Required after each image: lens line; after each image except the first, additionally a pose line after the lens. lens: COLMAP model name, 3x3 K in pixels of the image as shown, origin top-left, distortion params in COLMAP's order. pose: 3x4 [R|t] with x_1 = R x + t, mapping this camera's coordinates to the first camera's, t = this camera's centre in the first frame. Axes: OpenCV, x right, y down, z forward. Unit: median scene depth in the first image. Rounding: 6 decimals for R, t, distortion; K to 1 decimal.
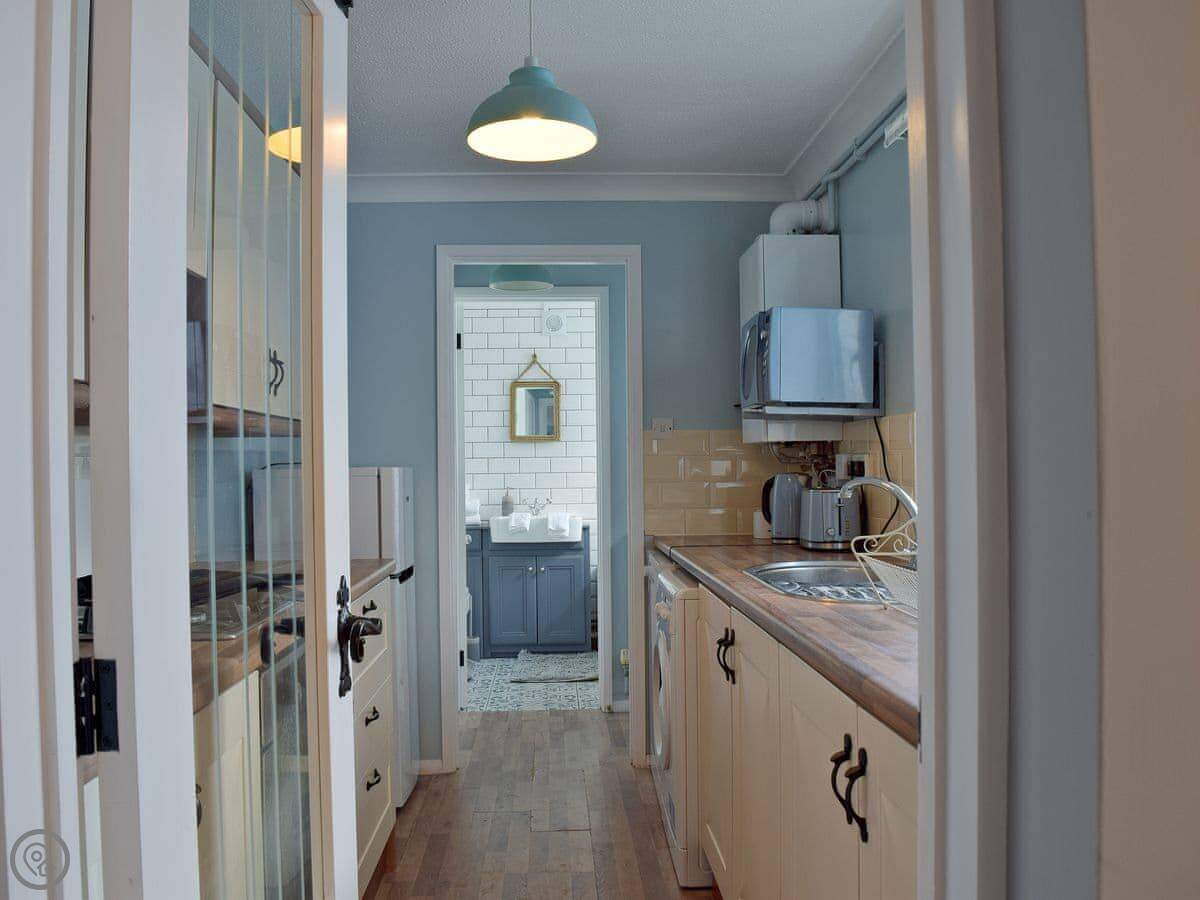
lens RADIAL K [[1075.8, 0, 598.9], [0, 1075.8, 454.9], [0, 0, 1]] dist [-0.085954, -0.002718]
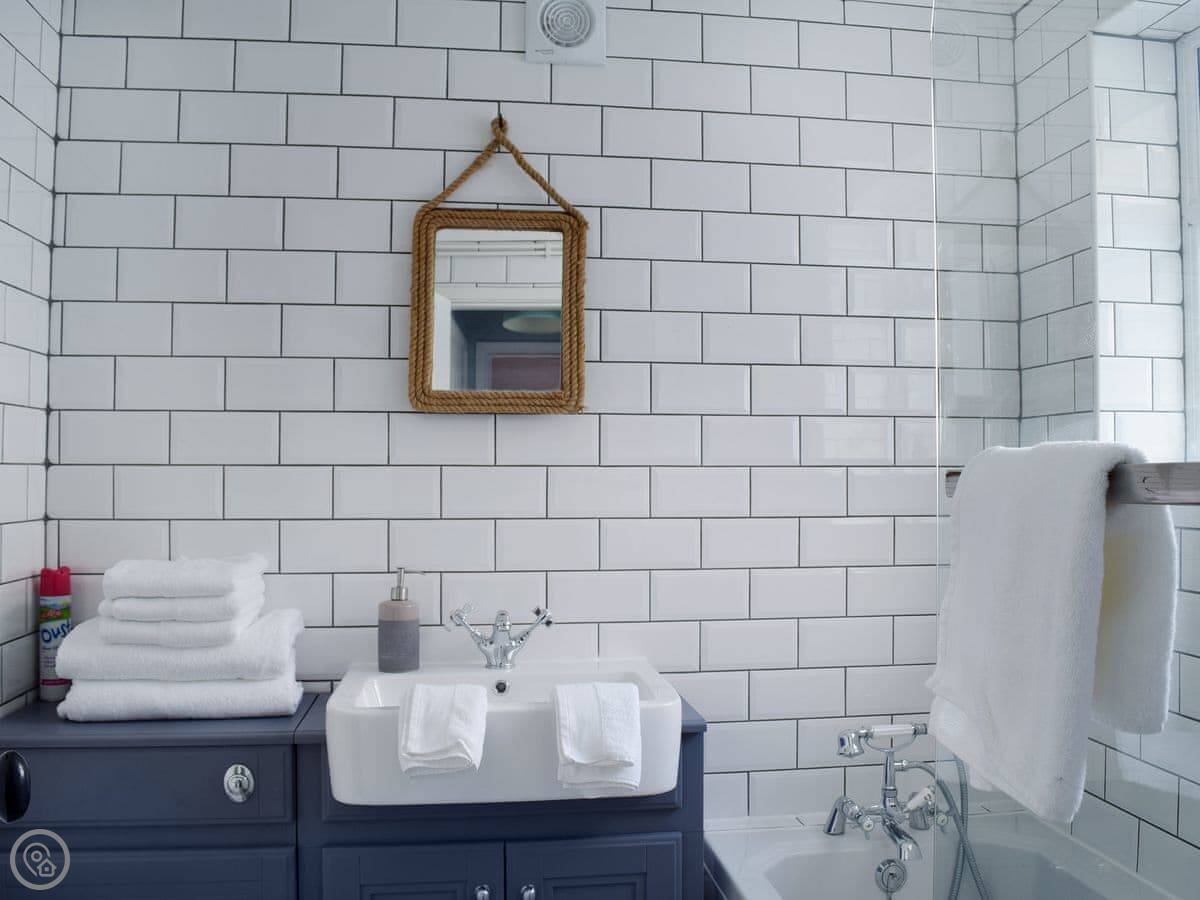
lens RADIAL K [[1075.8, 0, 603.9], [0, 1075.8, 447.6], [0, 0, 1]] dist [-0.085954, -0.002718]
pose [[0.995841, 0.015708, 0.089749, -0.056215], [-0.014808, 0.999833, -0.010689, 0.000063], [-0.089902, 0.009316, 0.995907, 0.705184]]
